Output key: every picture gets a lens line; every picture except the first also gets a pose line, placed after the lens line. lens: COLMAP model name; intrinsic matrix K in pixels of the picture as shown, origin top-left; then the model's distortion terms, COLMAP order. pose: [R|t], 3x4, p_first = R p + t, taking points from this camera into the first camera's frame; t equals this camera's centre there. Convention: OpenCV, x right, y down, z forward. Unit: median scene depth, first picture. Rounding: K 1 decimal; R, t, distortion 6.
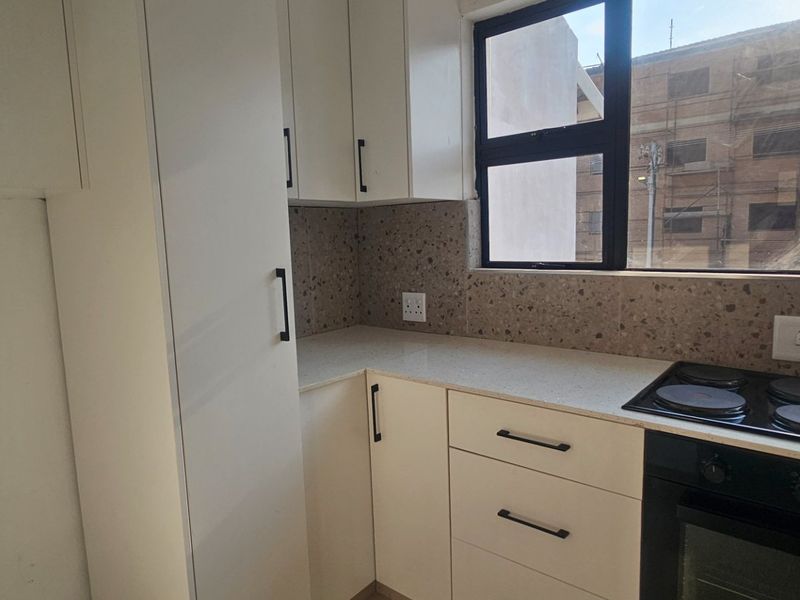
lens RADIAL K [[528.0, 0, 401.4], [0, 528.0, 304.8], [0, 0, 1]] dist [0.007313, -0.002412]
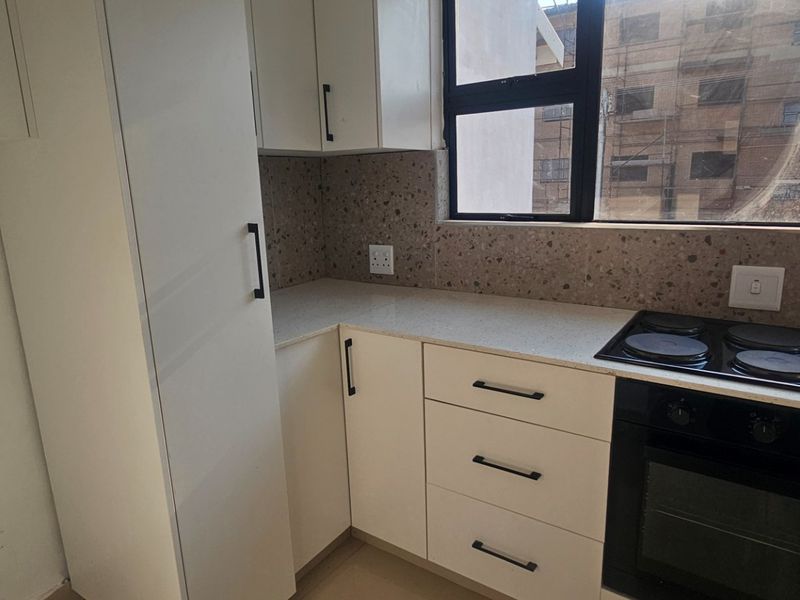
lens RADIAL K [[528.0, 0, 398.2], [0, 528.0, 304.6], [0, 0, 1]] dist [0.007313, -0.002412]
pose [[0.996322, -0.018485, 0.083670, -0.036857], [0.010463, 0.995392, 0.095322, -0.007954], [-0.085046, -0.094096, 0.991924, 0.007549]]
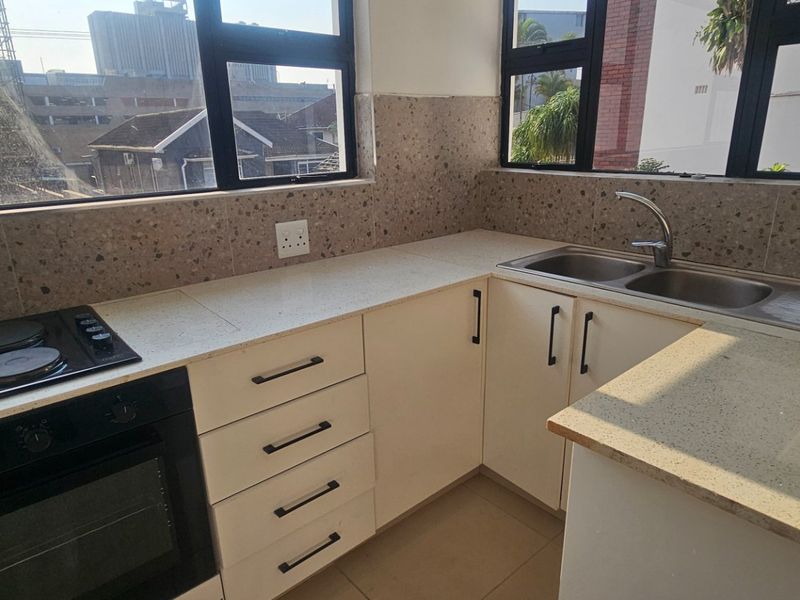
lens RADIAL K [[528.0, 0, 403.5], [0, 528.0, 307.0], [0, 0, 1]] dist [0.007313, -0.002412]
pose [[0.151029, -0.267929, 0.951527, -1.256899], [0.160273, 0.956470, 0.243882, -0.103036], [-0.975450, 0.115671, 0.187396, 1.116748]]
